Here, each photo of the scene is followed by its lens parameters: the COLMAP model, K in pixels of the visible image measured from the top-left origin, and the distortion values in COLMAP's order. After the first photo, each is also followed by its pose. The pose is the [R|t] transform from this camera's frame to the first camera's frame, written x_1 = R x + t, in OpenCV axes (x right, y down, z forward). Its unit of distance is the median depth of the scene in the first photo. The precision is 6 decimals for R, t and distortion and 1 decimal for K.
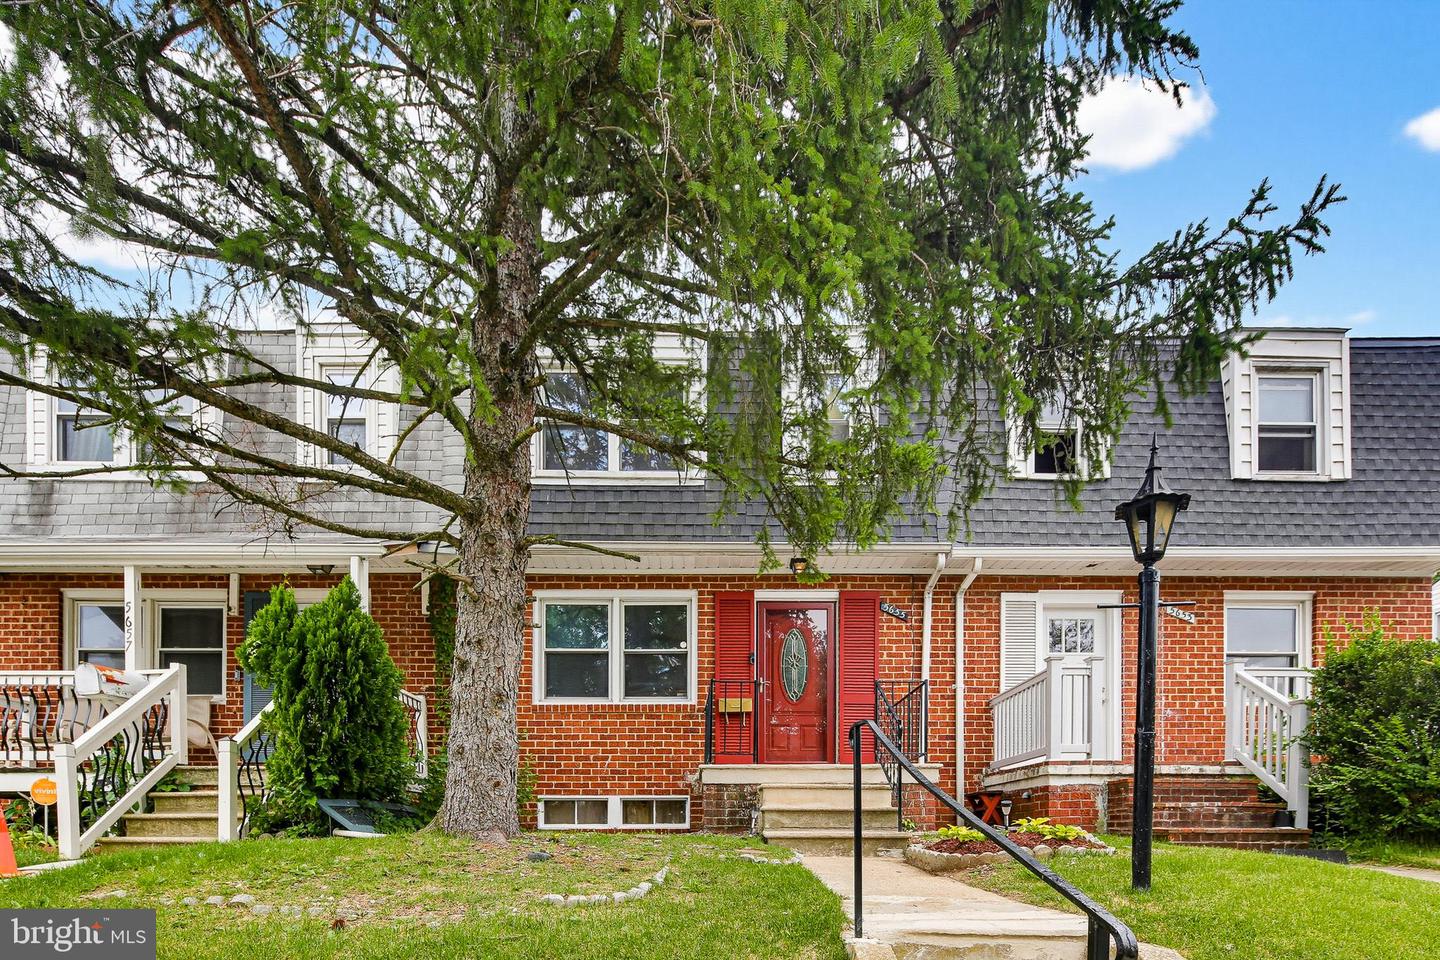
lens RADIAL K [[705.7, 0, 711.1], [0, 705.7, 556.5], [0, 0, 1]] dist [0.001776, -0.002467]
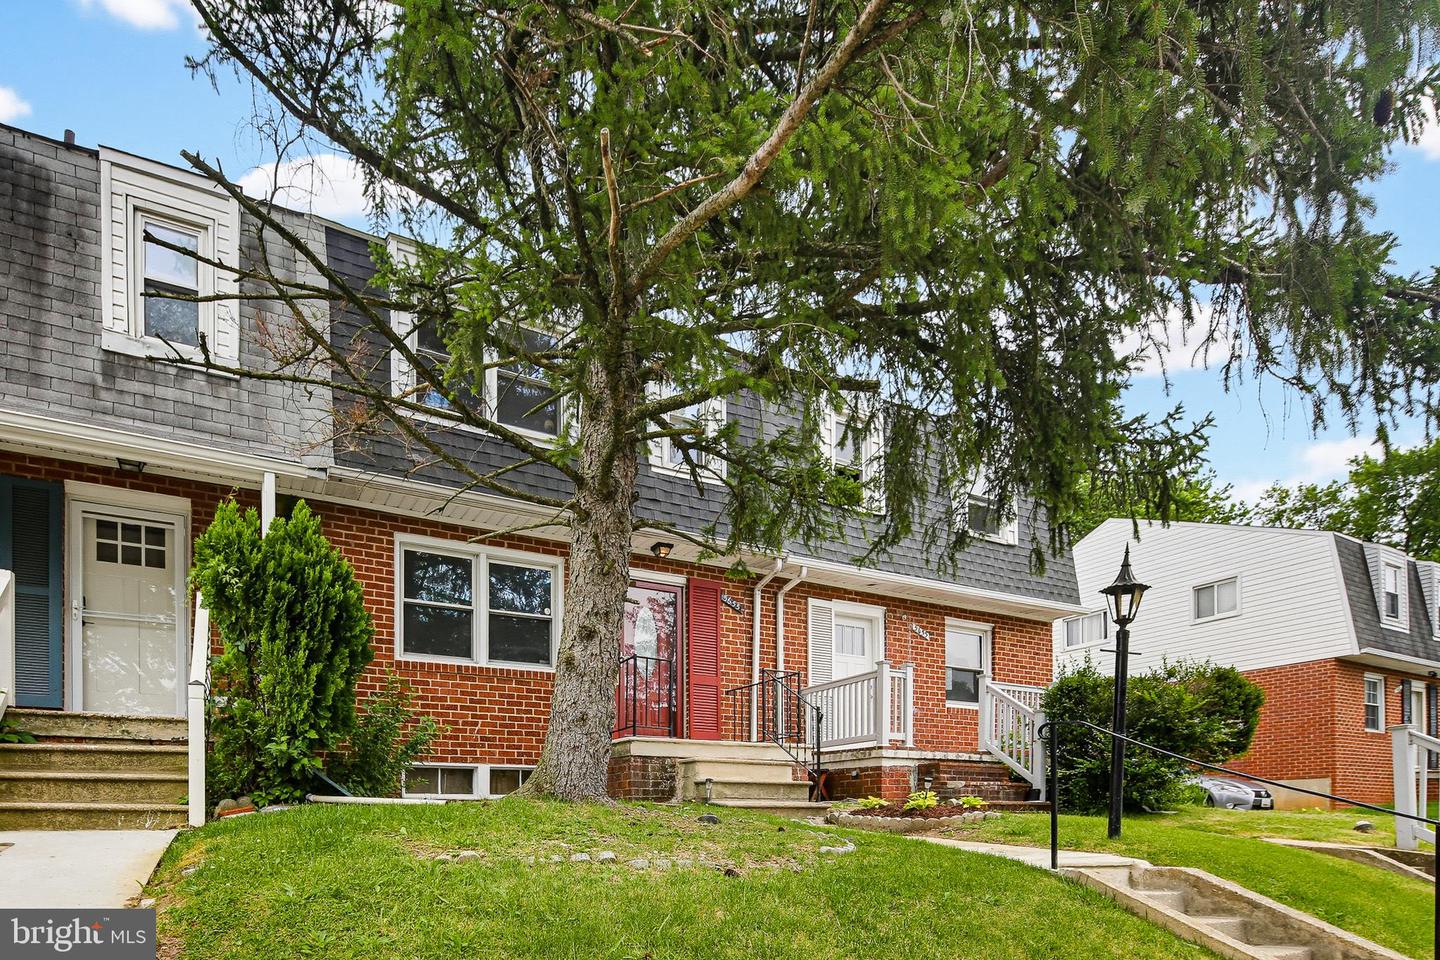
lens RADIAL K [[705.7, 0, 727.9], [0, 705.7, 476.9], [0, 0, 1]] dist [0.001776, -0.002467]
pose [[0.886237, 0.198496, 0.418550, -0.317508], [-0.170095, 0.979867, -0.104539, -0.000212], [-0.430874, 0.021453, 0.902157, -0.018209]]
